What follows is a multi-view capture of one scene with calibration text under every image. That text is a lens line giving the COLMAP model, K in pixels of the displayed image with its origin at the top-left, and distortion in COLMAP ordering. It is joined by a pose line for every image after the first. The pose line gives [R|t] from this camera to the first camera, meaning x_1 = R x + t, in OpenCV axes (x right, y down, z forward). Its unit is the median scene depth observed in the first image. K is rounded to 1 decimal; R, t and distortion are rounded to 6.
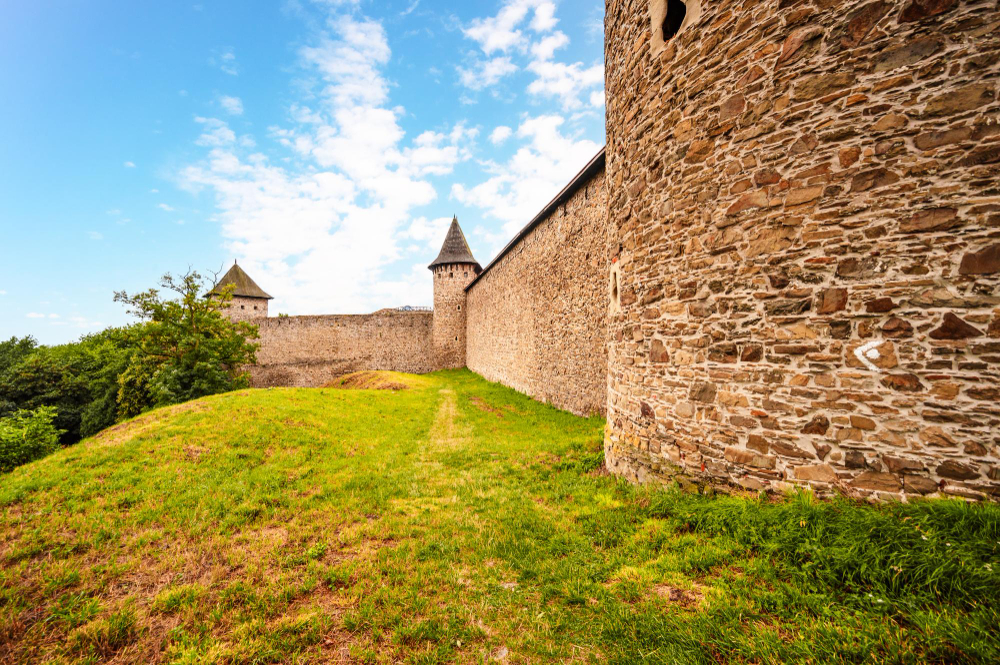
lens RADIAL K [[394.0, 0, 498.3], [0, 394.0, 329.0], [0, 0, 1]] dist [-0.000628, -0.000070]
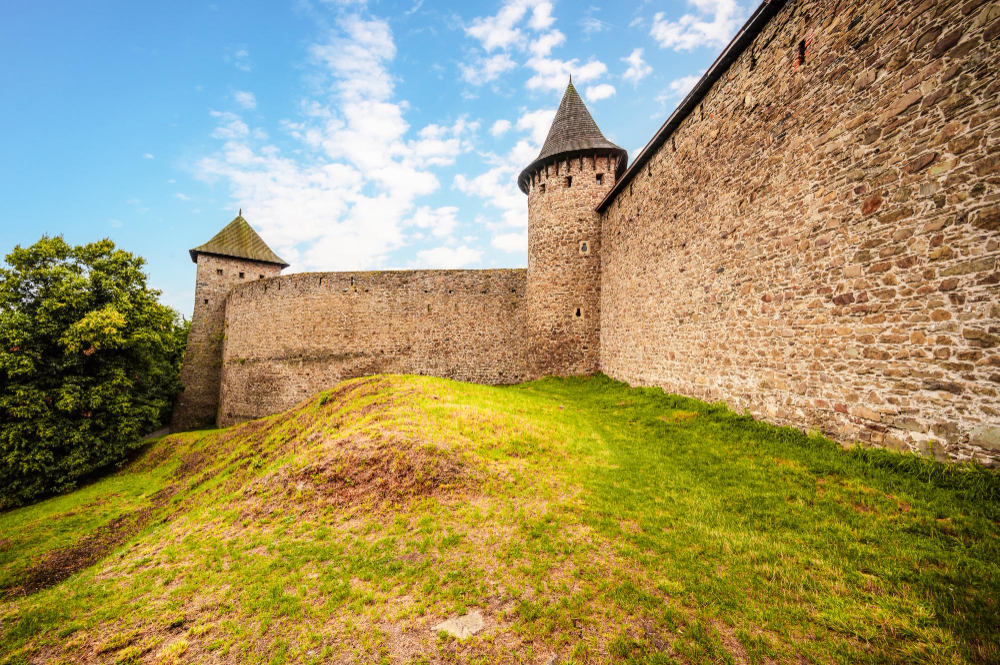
lens RADIAL K [[394.0, 0, 499.4], [0, 394.0, 336.4], [0, 0, 1]] dist [-0.000628, -0.000070]
pose [[0.983794, 0.014517, -0.178714, -0.111446], [-0.015237, 0.999880, -0.002660, 0.053692], [0.178654, 0.005340, 0.983897, 0.503102]]
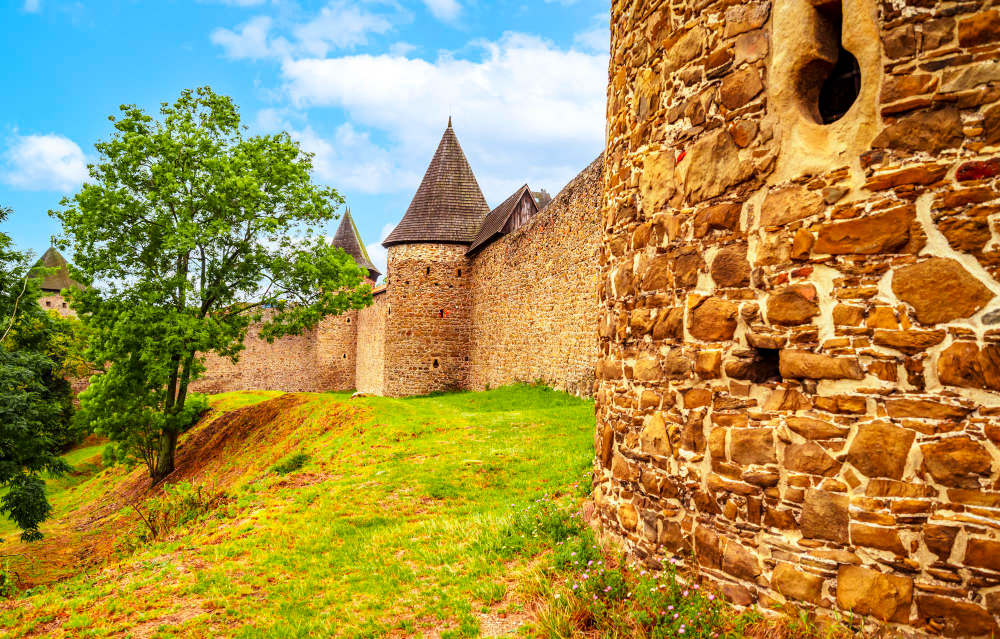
lens RADIAL K [[870.4, 0, 499.8], [0, 870.4, 321.3], [0, 0, 1]] dist [0.008621, 0.002611]
pose [[0.997209, 0.029970, 0.068379, 0.097004], [-0.030273, 0.999536, 0.003395, -0.067022], [-0.068246, -0.005456, 0.997654, -0.903636]]
